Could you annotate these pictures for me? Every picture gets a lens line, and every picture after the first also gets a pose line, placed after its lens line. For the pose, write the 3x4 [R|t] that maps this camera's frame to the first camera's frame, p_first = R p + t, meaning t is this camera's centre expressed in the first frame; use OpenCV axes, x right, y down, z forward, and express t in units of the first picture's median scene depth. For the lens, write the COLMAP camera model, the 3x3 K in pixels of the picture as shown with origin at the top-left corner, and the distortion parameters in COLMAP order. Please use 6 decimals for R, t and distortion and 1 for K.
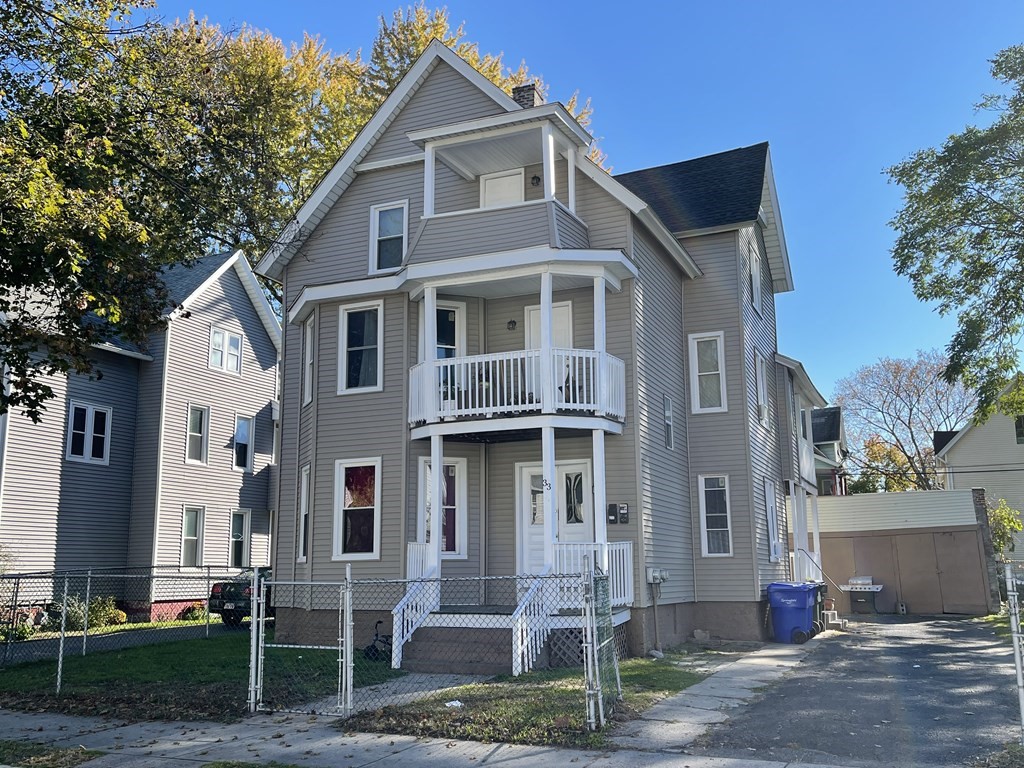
lens RADIAL K [[957.9, 0, 508.6], [0, 957.9, 386.5], [0, 0, 1]] dist [0.015337, 0.000000]
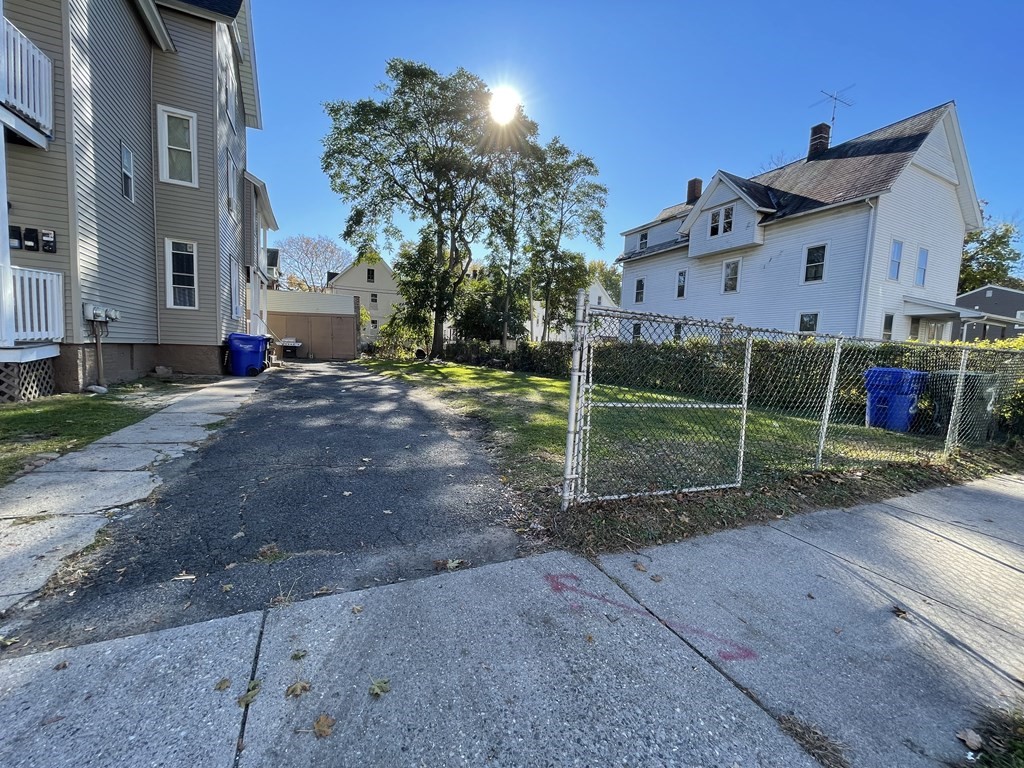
lens RADIAL K [[409.3, 0, 501.3], [0, 409.3, 382.0], [0, 0, 1]] dist [0.000781, 0.001133]
pose [[0.661540, -0.024319, 0.749515, 0.090235], [-0.187703, 0.962289, 0.196893, 0.086048], [-0.726039, -0.270939, 0.632028, 0.340273]]
